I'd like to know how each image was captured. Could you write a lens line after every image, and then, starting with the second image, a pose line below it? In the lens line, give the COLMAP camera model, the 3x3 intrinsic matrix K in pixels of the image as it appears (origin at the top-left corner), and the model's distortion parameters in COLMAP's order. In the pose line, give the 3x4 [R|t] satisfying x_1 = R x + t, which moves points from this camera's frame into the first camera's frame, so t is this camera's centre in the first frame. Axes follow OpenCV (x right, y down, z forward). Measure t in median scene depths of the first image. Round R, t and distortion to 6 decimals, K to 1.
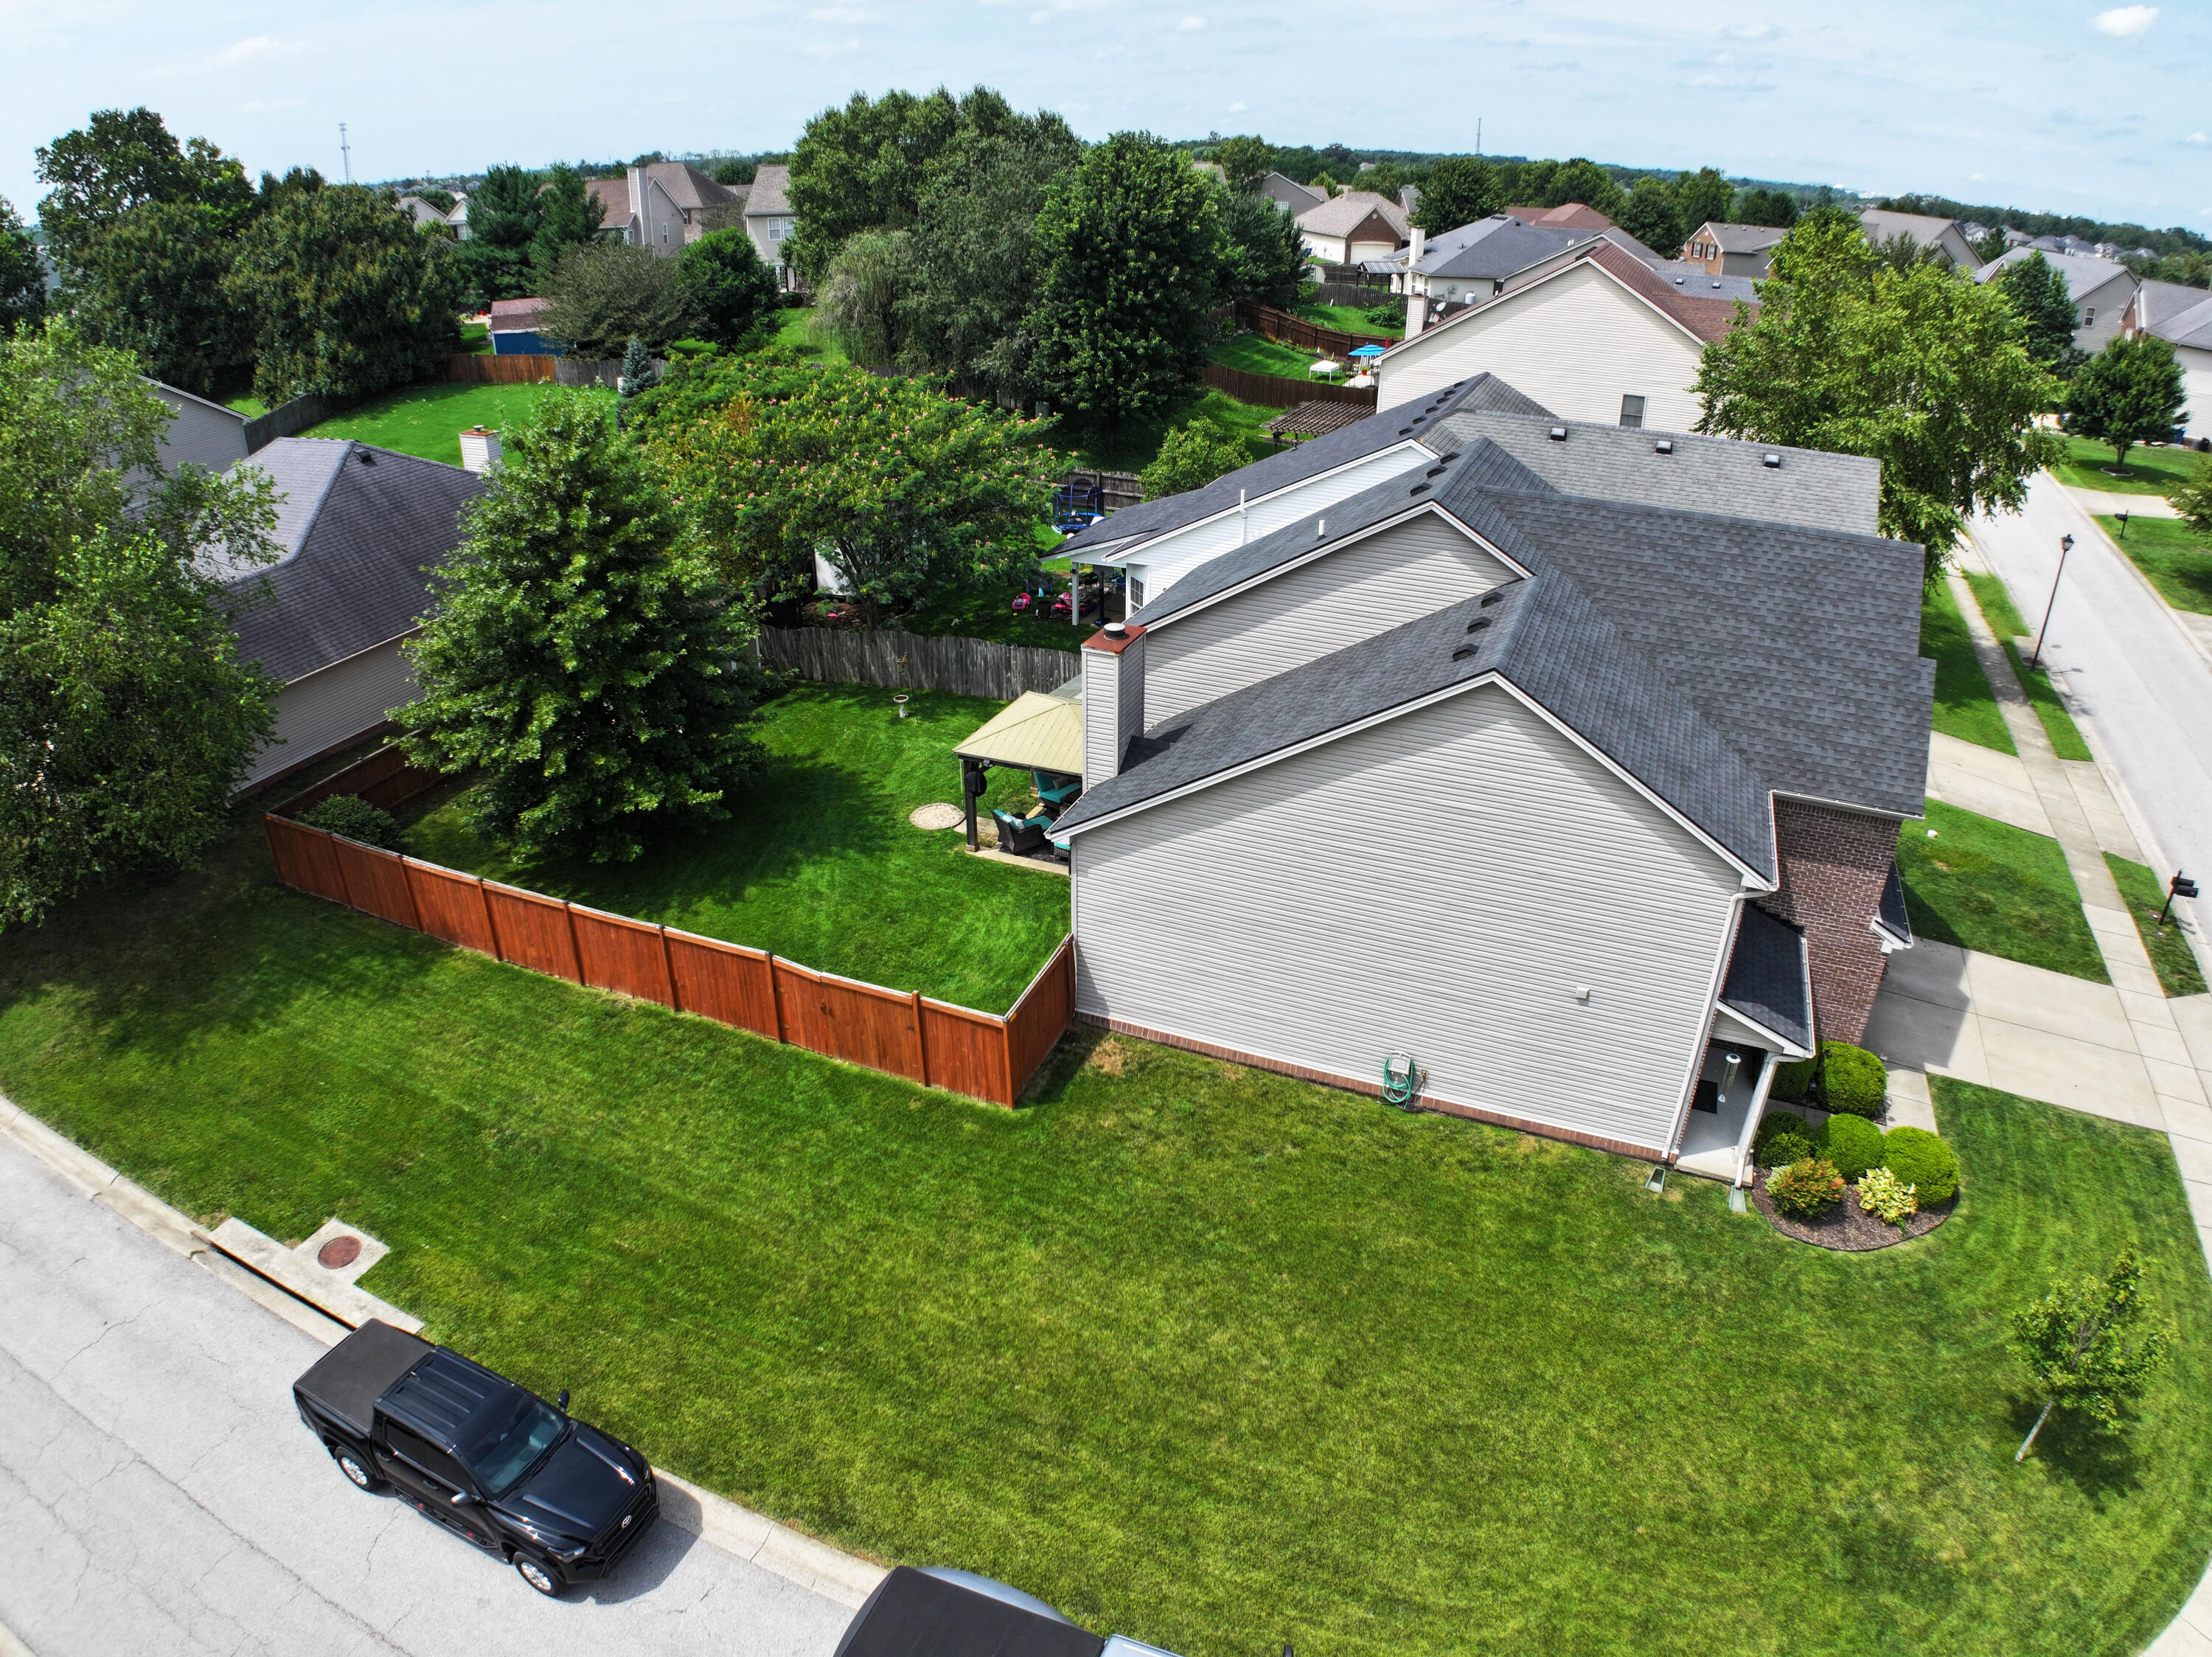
lens RADIAL K [[1352.4, 0, 1107.2], [0, 1352.4, 811.1], [0, 0, 1]] dist [-0.177246, 0.028275]
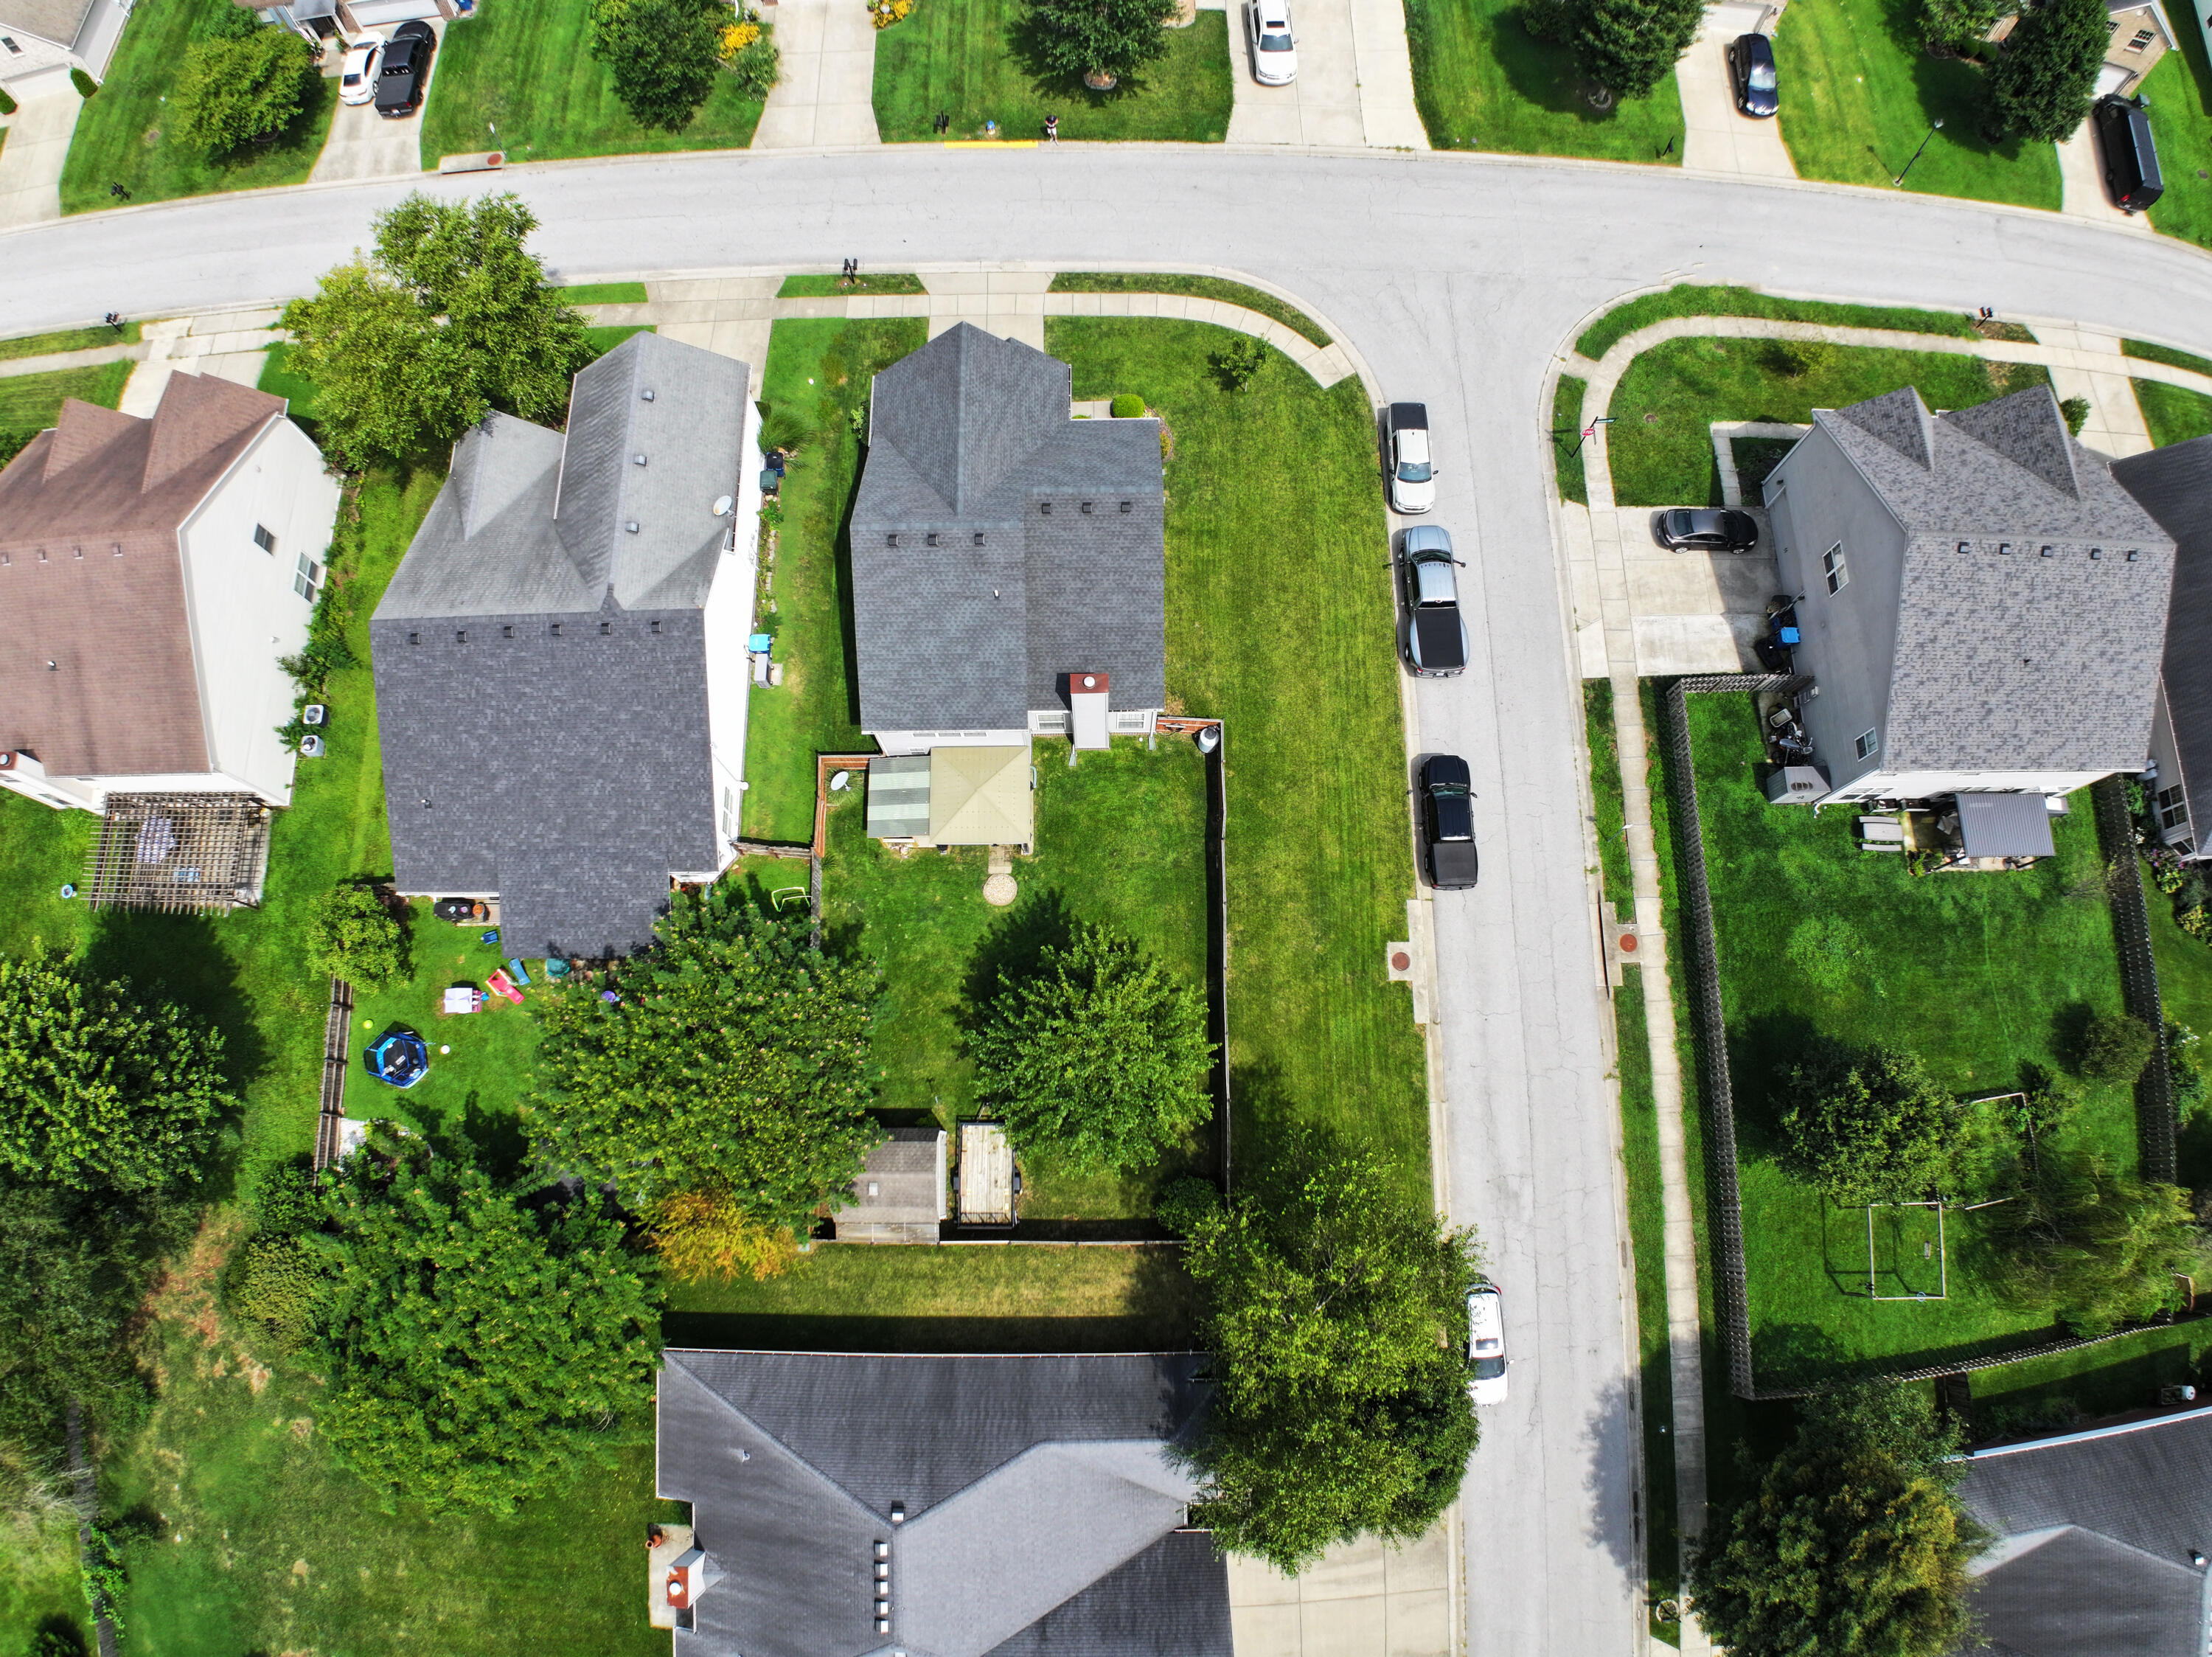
lens RADIAL K [[1352.4, 0, 1107.2], [0, 1352.4, 811.1], [0, 0, 1]] dist [-0.177246, 0.028275]
pose [[-0.399076, -0.886254, 0.235145, -0.673670], [0.418963, 0.051865, 0.906521, -2.015220], [-0.815603, 0.460287, 0.350609, 0.388289]]
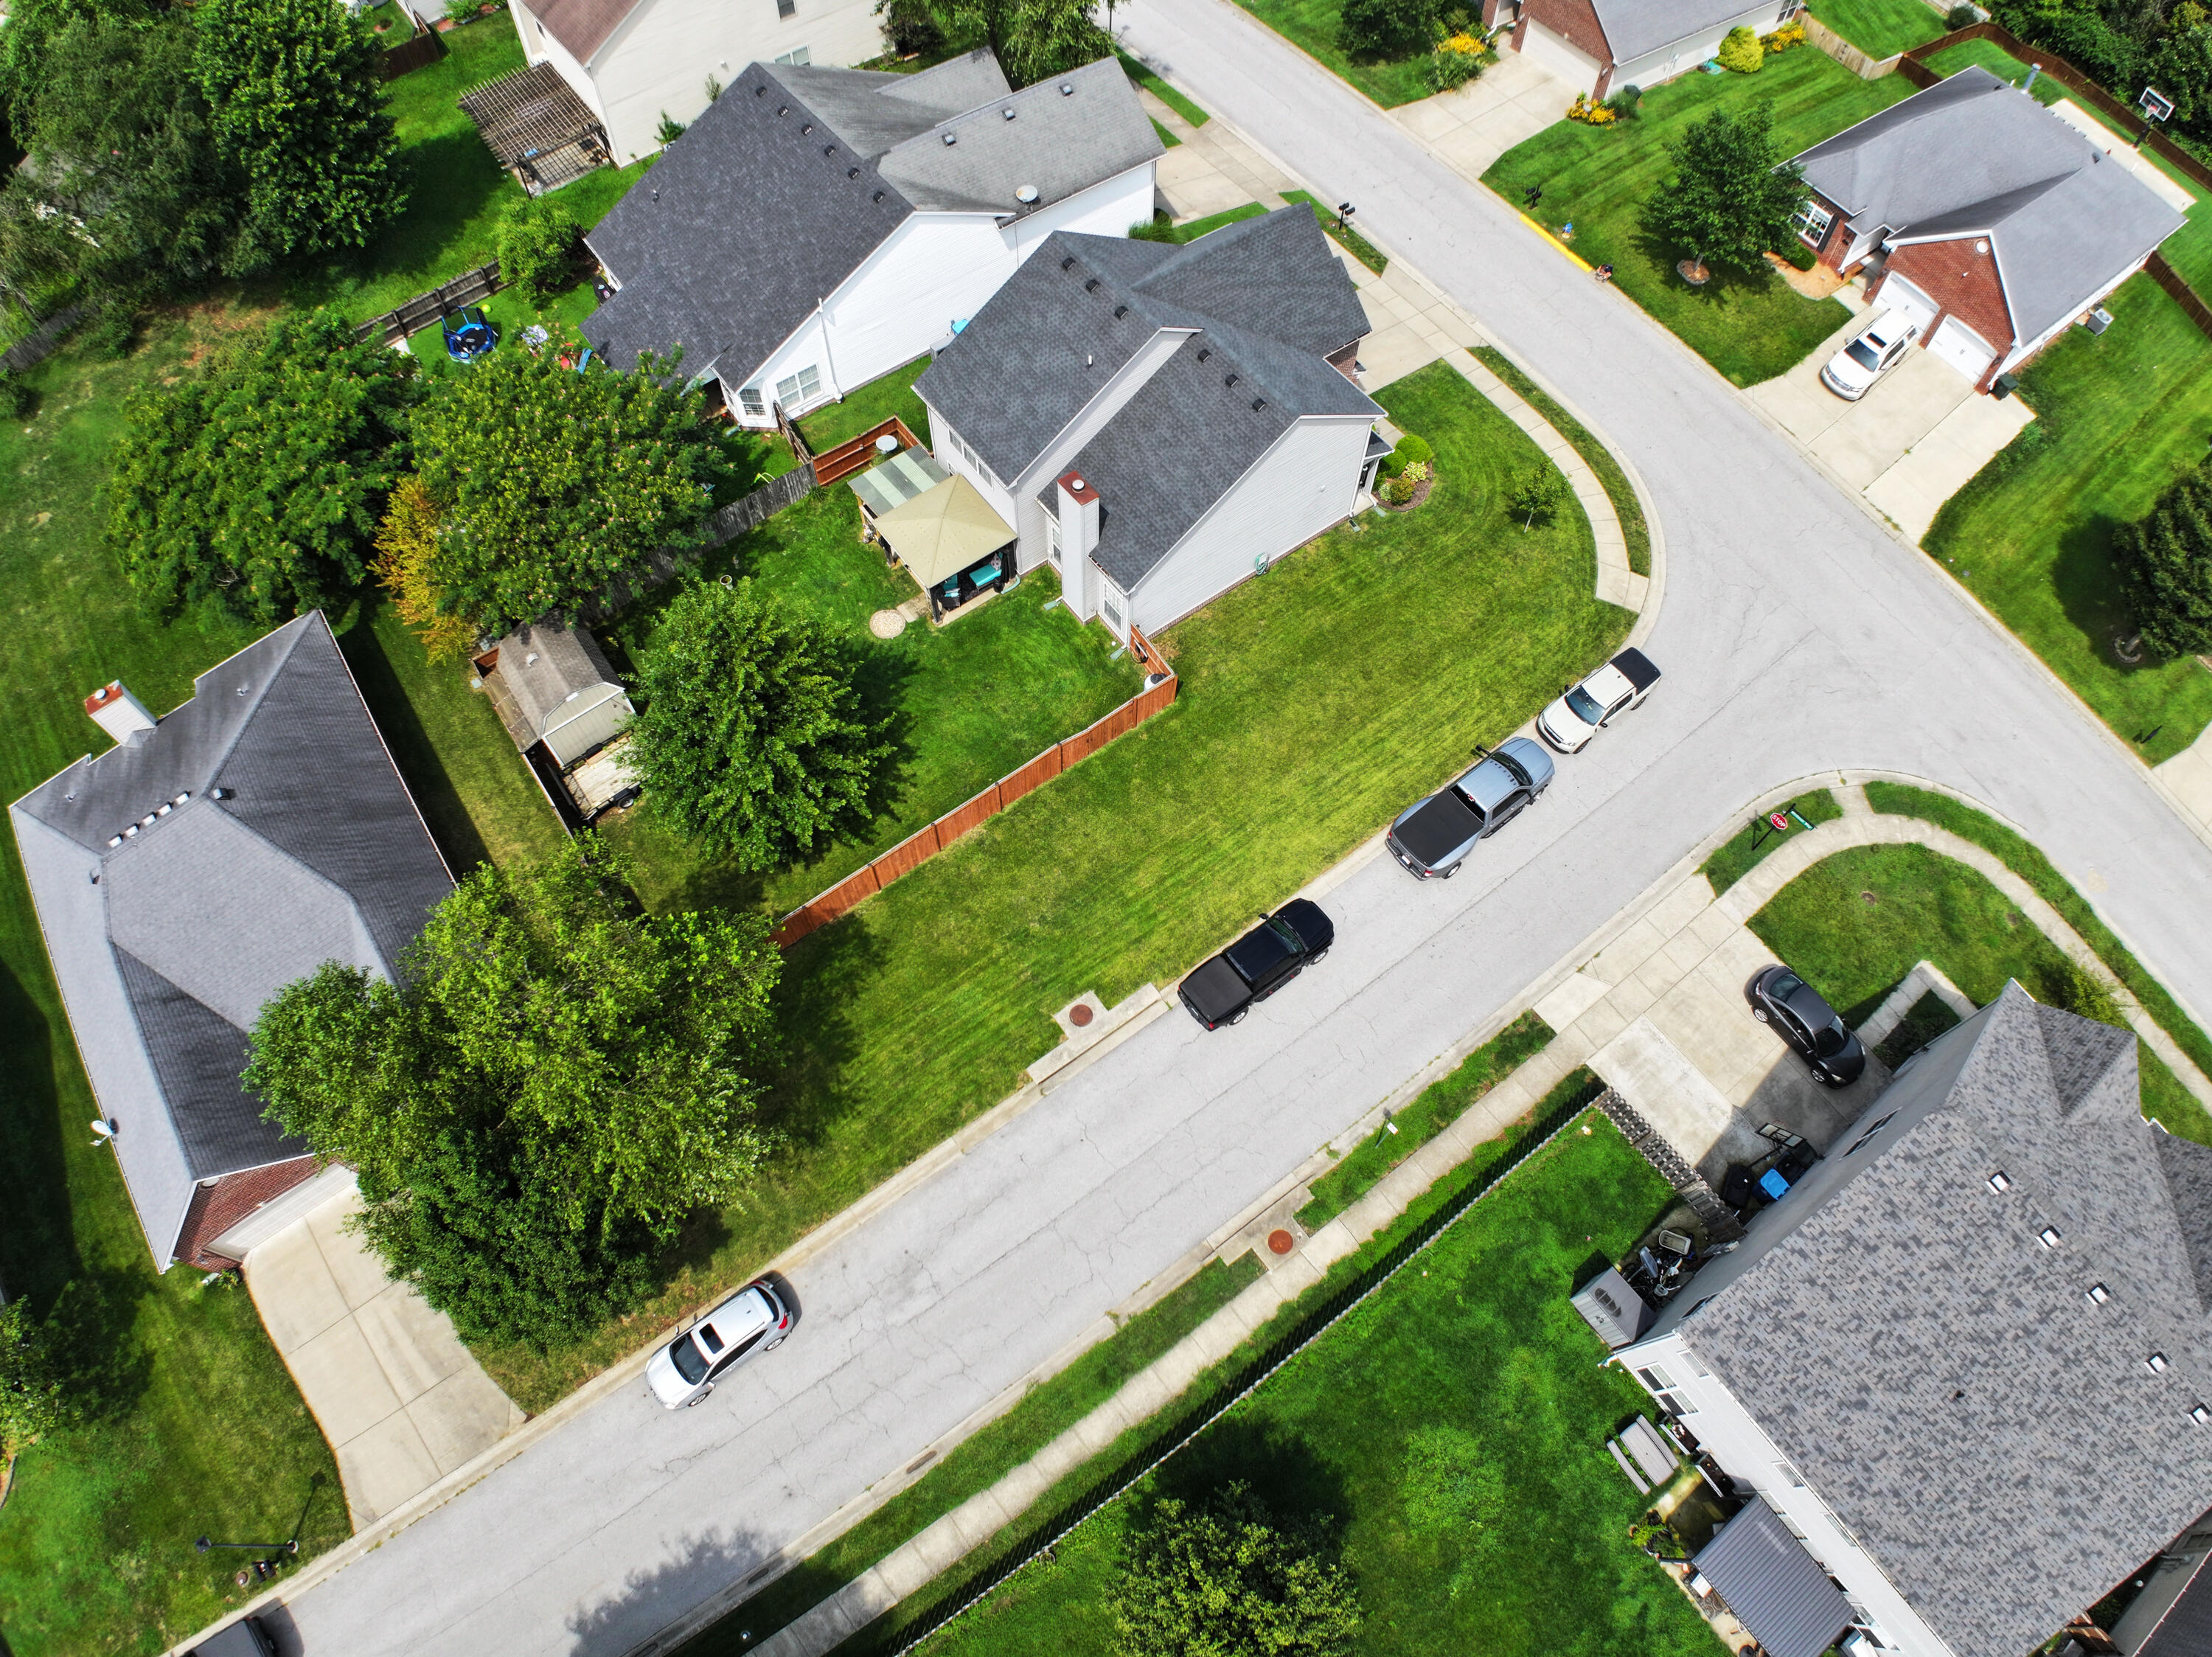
lens RADIAL K [[1352.4, 0, 1107.2], [0, 1352.4, 811.1], [0, 0, 1]] dist [-0.177246, 0.028275]
pose [[0.506459, -0.763911, 0.399925, -1.082312], [0.388449, 0.616212, 0.685121, -1.138869], [-0.769810, -0.191635, 0.608826, -0.219424]]
